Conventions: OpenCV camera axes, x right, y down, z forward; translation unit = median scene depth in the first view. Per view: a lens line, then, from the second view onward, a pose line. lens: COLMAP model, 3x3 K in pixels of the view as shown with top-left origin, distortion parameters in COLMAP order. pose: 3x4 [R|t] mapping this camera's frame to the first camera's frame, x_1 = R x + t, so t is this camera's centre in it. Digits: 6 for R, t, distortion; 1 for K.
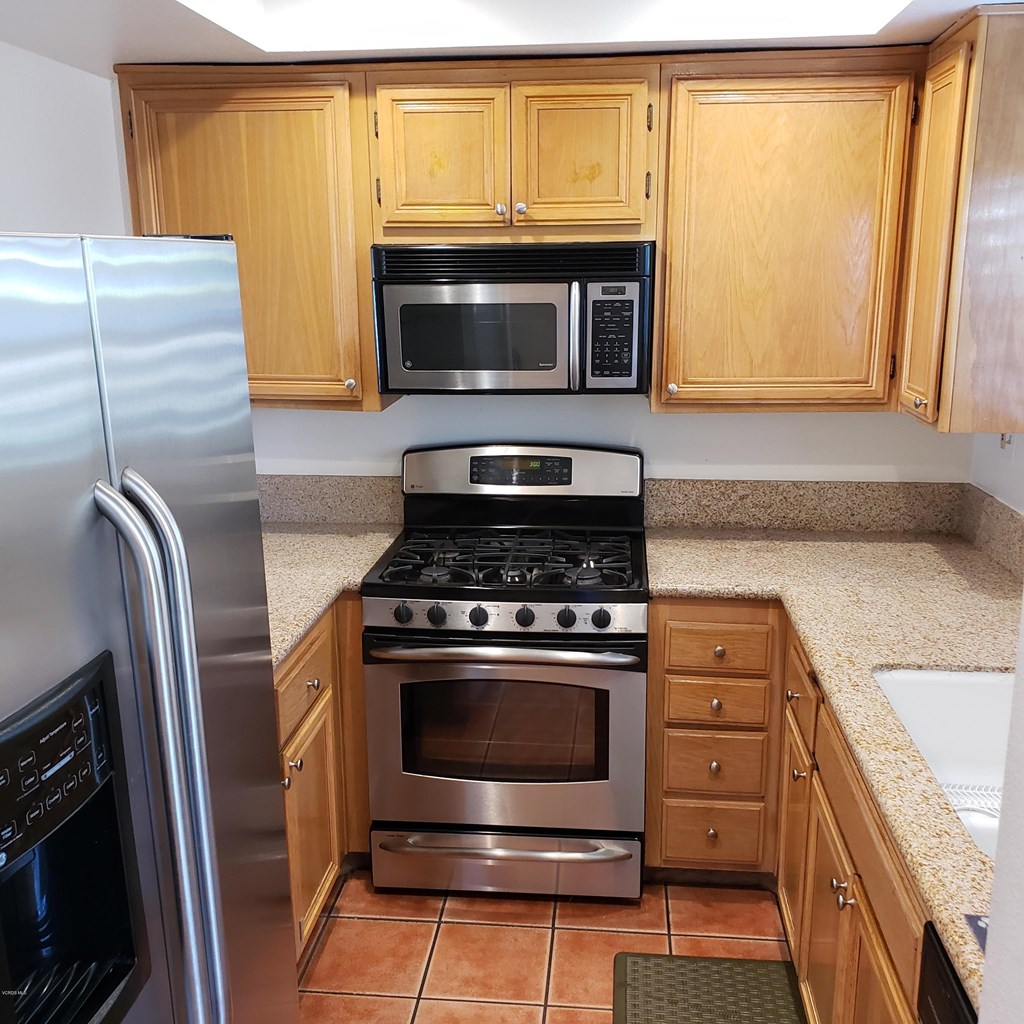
lens RADIAL K [[1063.0, 0, 503.6], [0, 1063.0, 534.7], [0, 0, 1]] dist [0.038699, 0.000000]
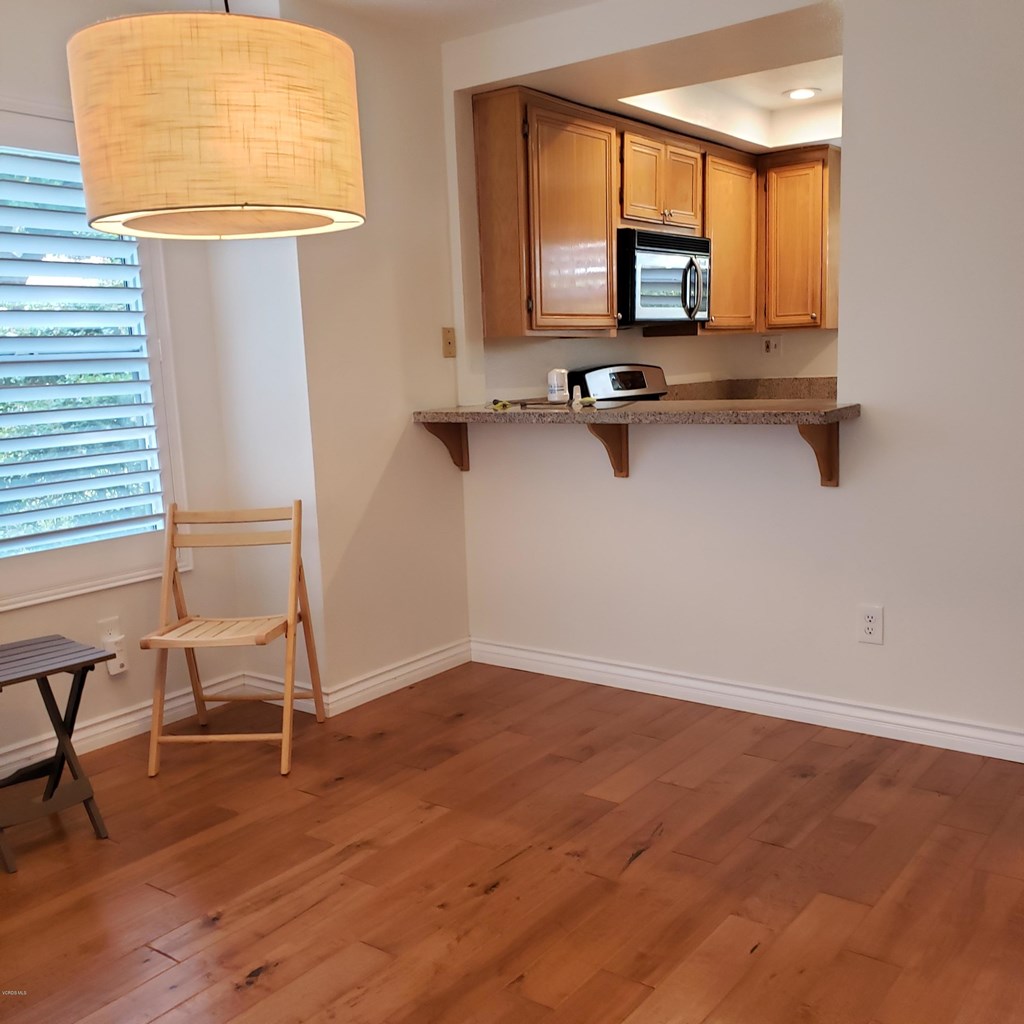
lens RADIAL K [[1063.0, 0, 519.6], [0, 1063.0, 524.5], [0, 0, 1]] dist [0.038699, 0.000000]
pose [[0.514543, -0.150192, 0.844208, -1.625553], [0.249122, 0.968257, 0.020422, 0.084217], [-0.820477, 0.199803, 0.535626, 0.373480]]
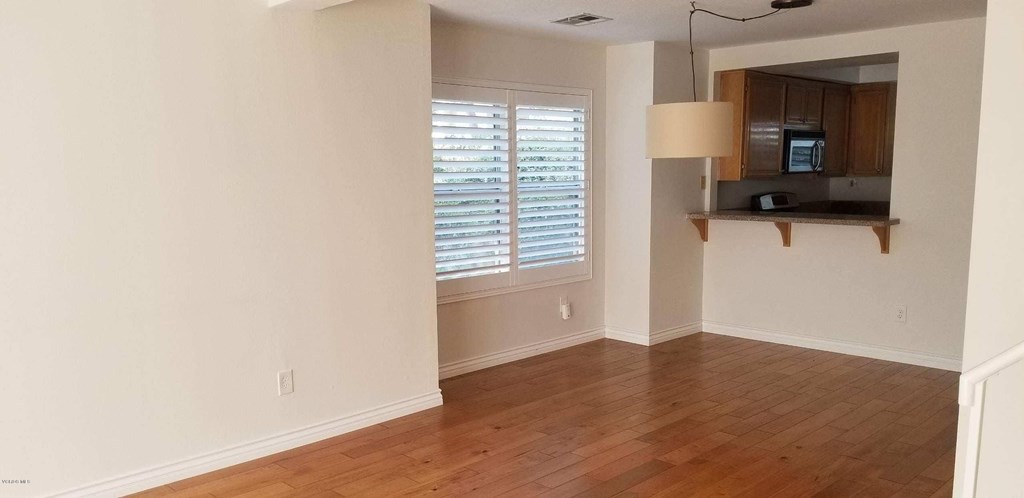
lens RADIAL K [[814.3, 0, 527.5], [0, 814.3, 264.0], [0, 0, 1]] dist [0.062742, -0.062657]
pose [[0.622696, -0.097260, 0.776396, -2.675234], [0.201669, 0.978671, -0.039146, 0.076179], [-0.756029, 0.180950, 0.629029, 0.080531]]
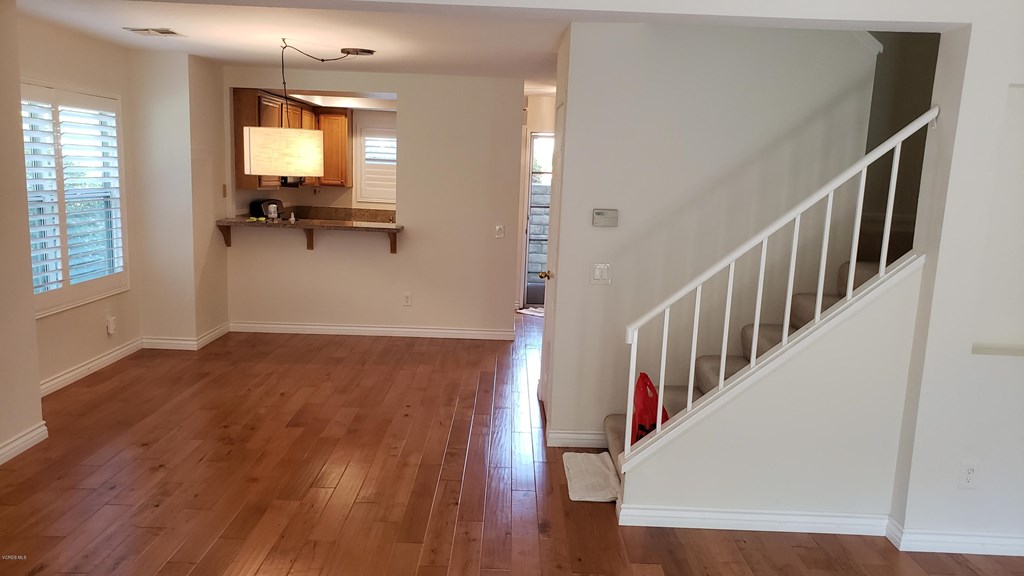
lens RADIAL K [[798.0, 0, 521.1], [0, 798.0, 286.4], [0, 0, 1]] dist [0.068504, -0.023526]
pose [[-0.110322, -0.146292, 0.983071, -3.102286], [0.210993, 0.963116, 0.167000, -0.094156], [-0.971242, 0.225845, -0.075386, 0.534357]]
